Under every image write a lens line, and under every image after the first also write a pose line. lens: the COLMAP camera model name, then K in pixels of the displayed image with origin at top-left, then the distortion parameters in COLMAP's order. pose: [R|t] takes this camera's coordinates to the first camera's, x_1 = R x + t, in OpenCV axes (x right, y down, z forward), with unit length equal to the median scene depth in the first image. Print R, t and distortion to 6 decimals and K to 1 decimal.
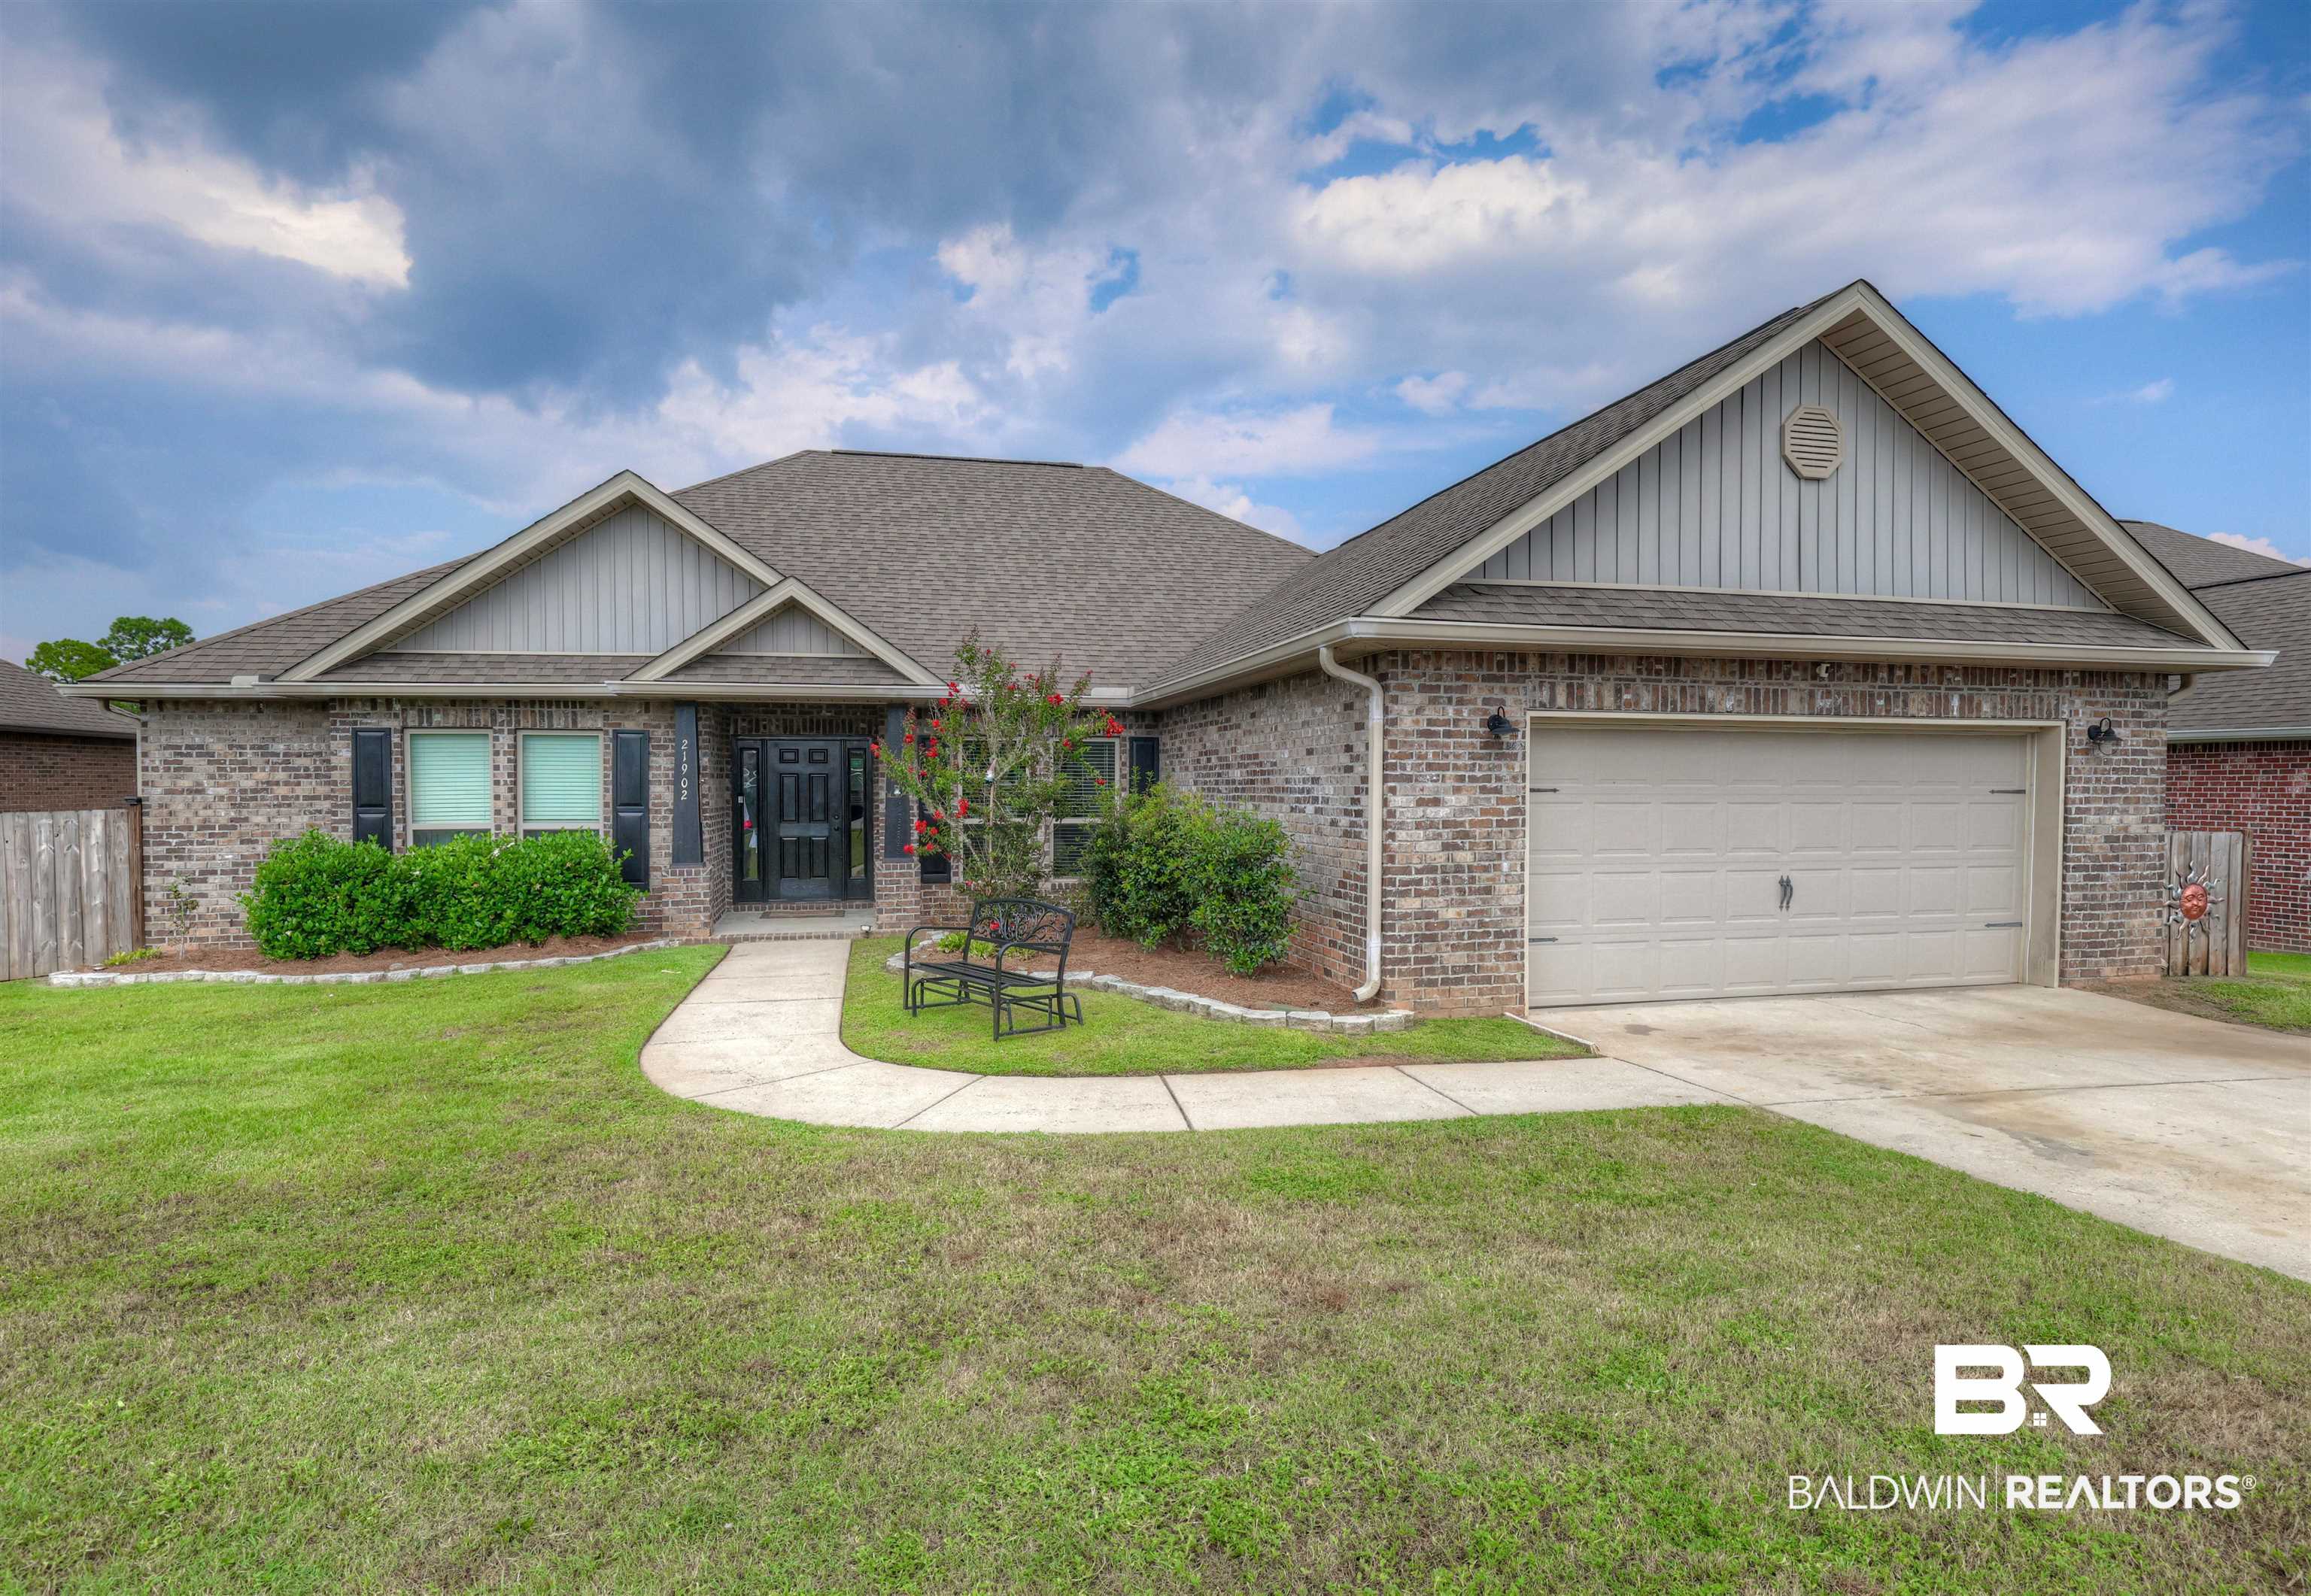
lens RADIAL K [[1215.7, 0, 1156.8], [0, 1215.7, 821.4], [0, 0, 1]] dist [-0.042459, 0.013506]
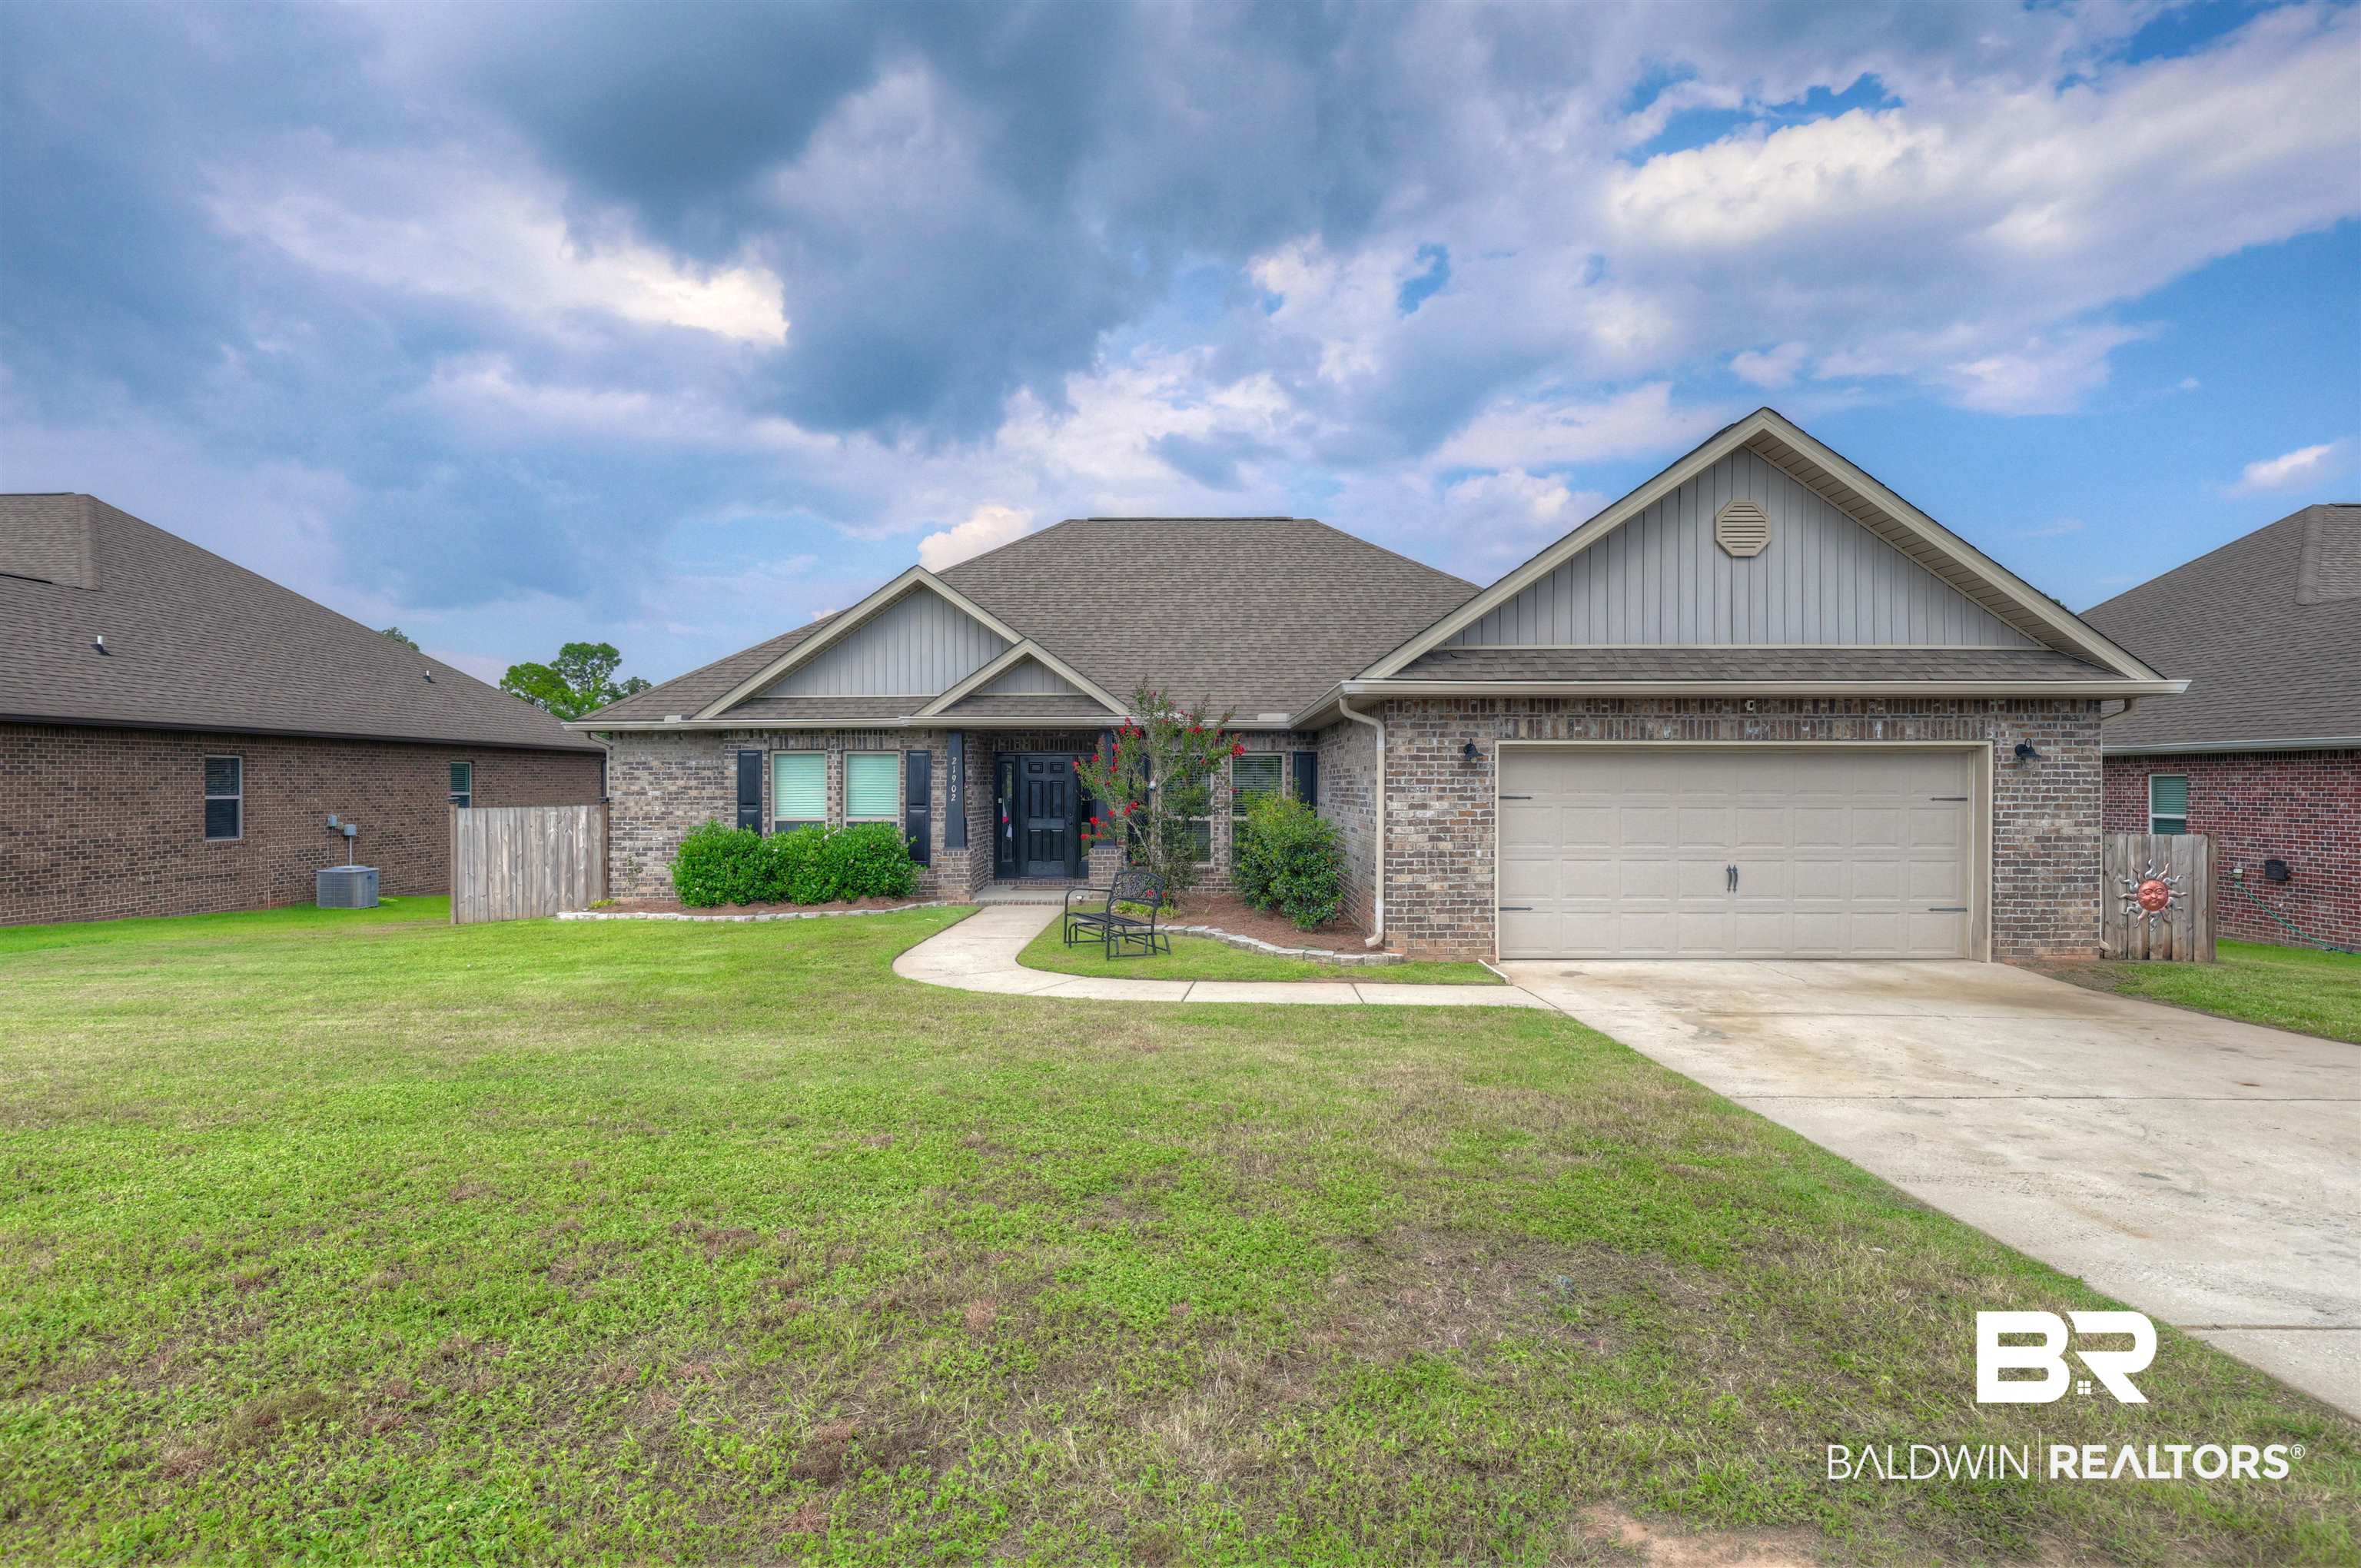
lens RADIAL K [[1227.1, 0, 1180.5], [0, 1227.1, 784.0], [0, 0, 1]] dist [-0.028961, 0.000082]
pose [[0.970231, 0.000579, -0.242179, 0.196860], [-0.007536, 0.999585, -0.027802, -0.000259], [0.242062, 0.028800, 0.969833, -0.291638]]
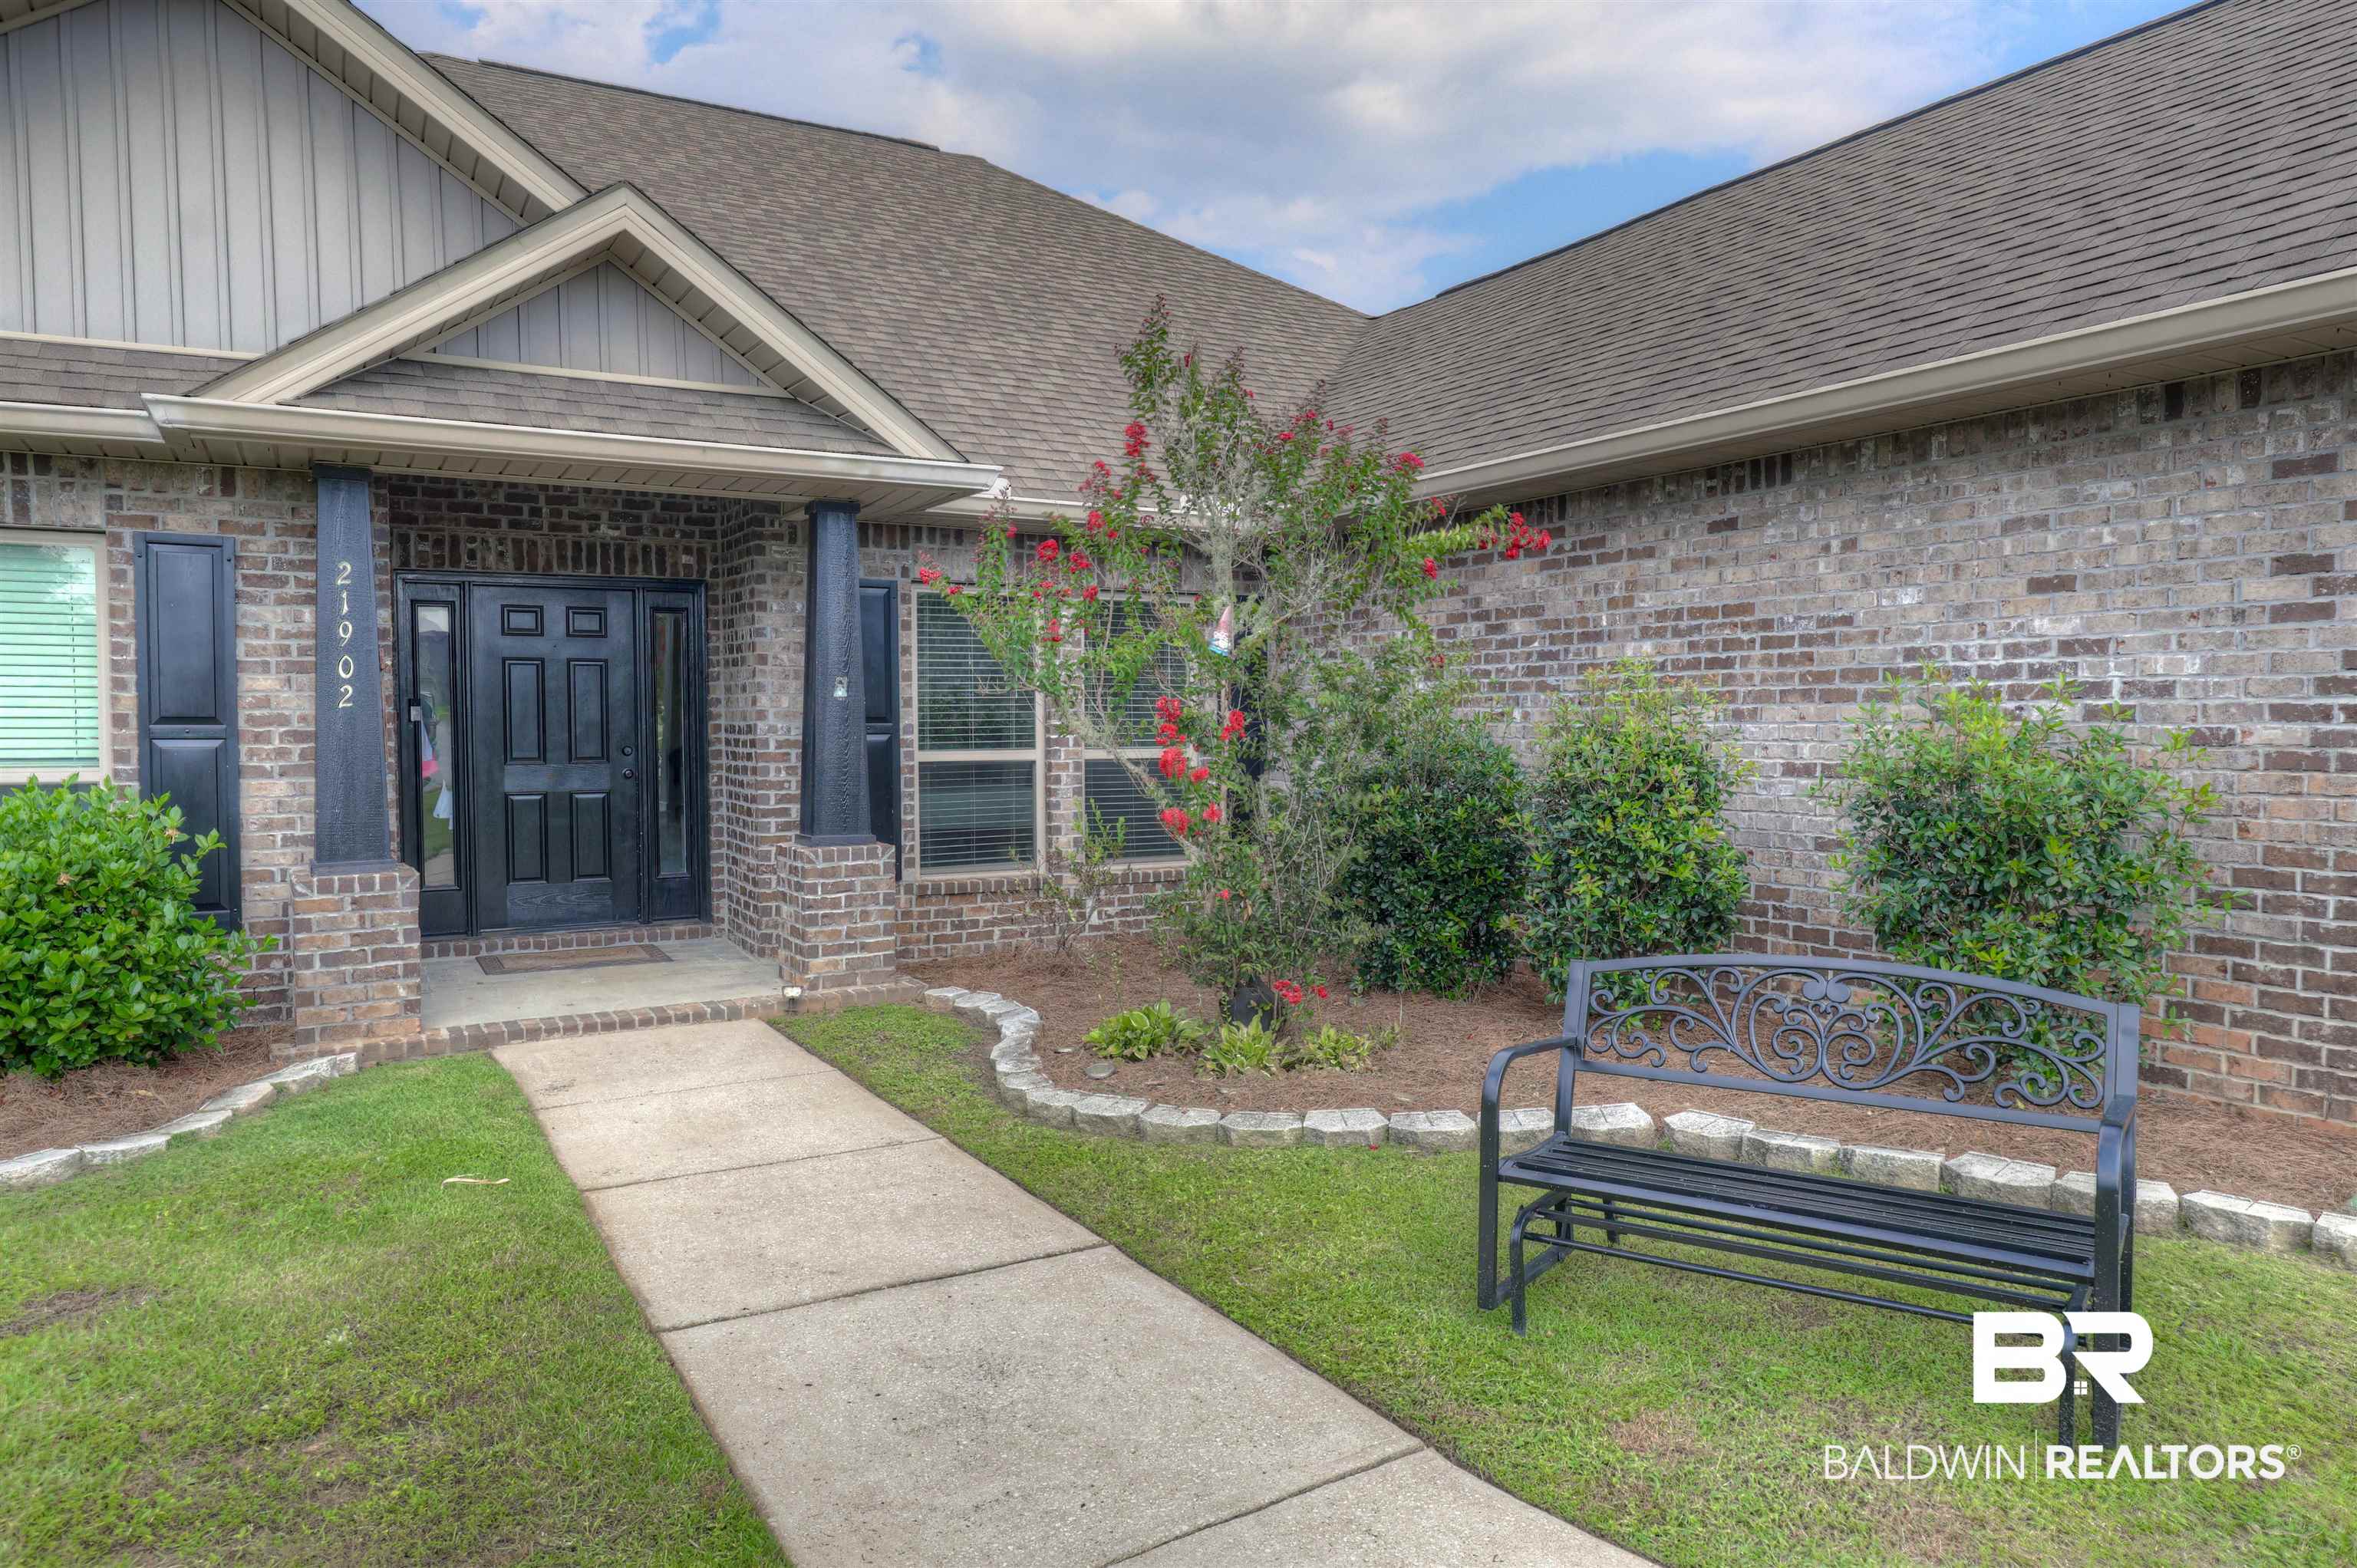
lens RADIAL K [[1535.7, 0, 1178.5], [0, 1535.7, 784.0], [0, 0, 1]] dist [-0.001092, 0.000171]
pose [[0.958789, -0.014747, 0.283735, -0.263913], [0.011193, 0.999837, 0.014142, 0.004032], [-0.283897, -0.010383, 0.958798, 0.410413]]
